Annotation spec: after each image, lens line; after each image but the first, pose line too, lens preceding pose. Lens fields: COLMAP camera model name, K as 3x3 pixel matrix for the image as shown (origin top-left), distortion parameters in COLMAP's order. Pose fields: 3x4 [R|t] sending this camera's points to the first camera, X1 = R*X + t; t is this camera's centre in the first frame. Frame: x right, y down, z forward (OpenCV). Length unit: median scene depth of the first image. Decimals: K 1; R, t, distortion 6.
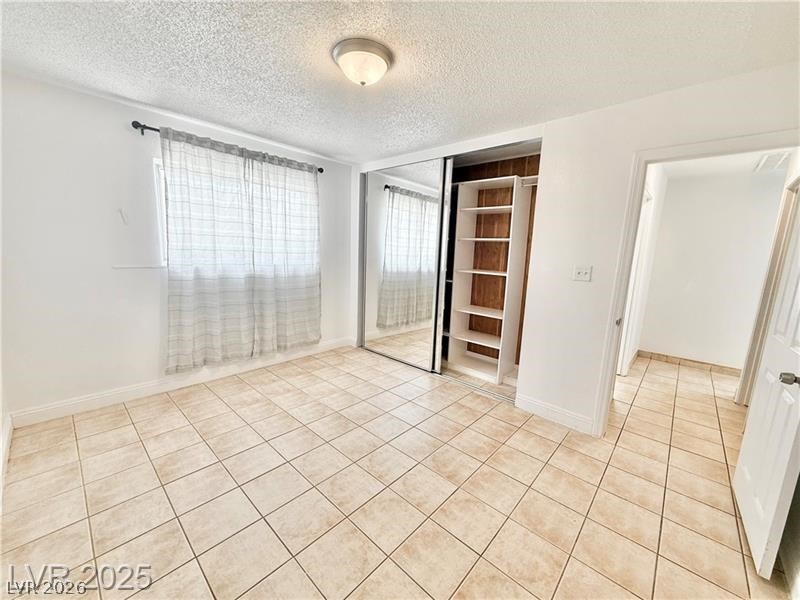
lens RADIAL K [[319.3, 0, 396.0], [0, 319.3, 302.7], [0, 0, 1]] dist [0.000042, 0.000891]
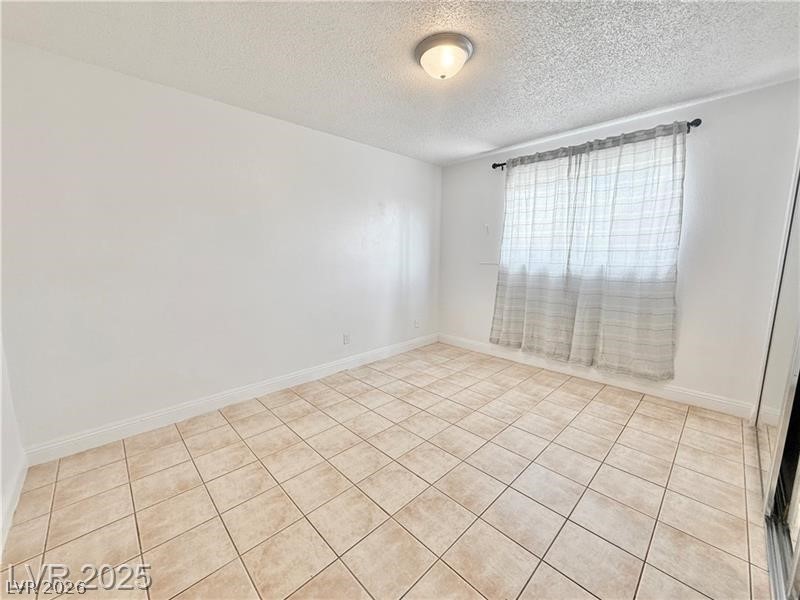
lens RADIAL K [[319.3, 0, 399.0], [0, 319.3, 299.6], [0, 0, 1]] dist [0.000042, 0.000891]
pose [[-0.060400, 0.106162, -0.992513, 0.595654], [-0.166357, 0.979351, 0.114878, -0.042186], [0.984214, 0.172050, -0.041492, 0.597524]]
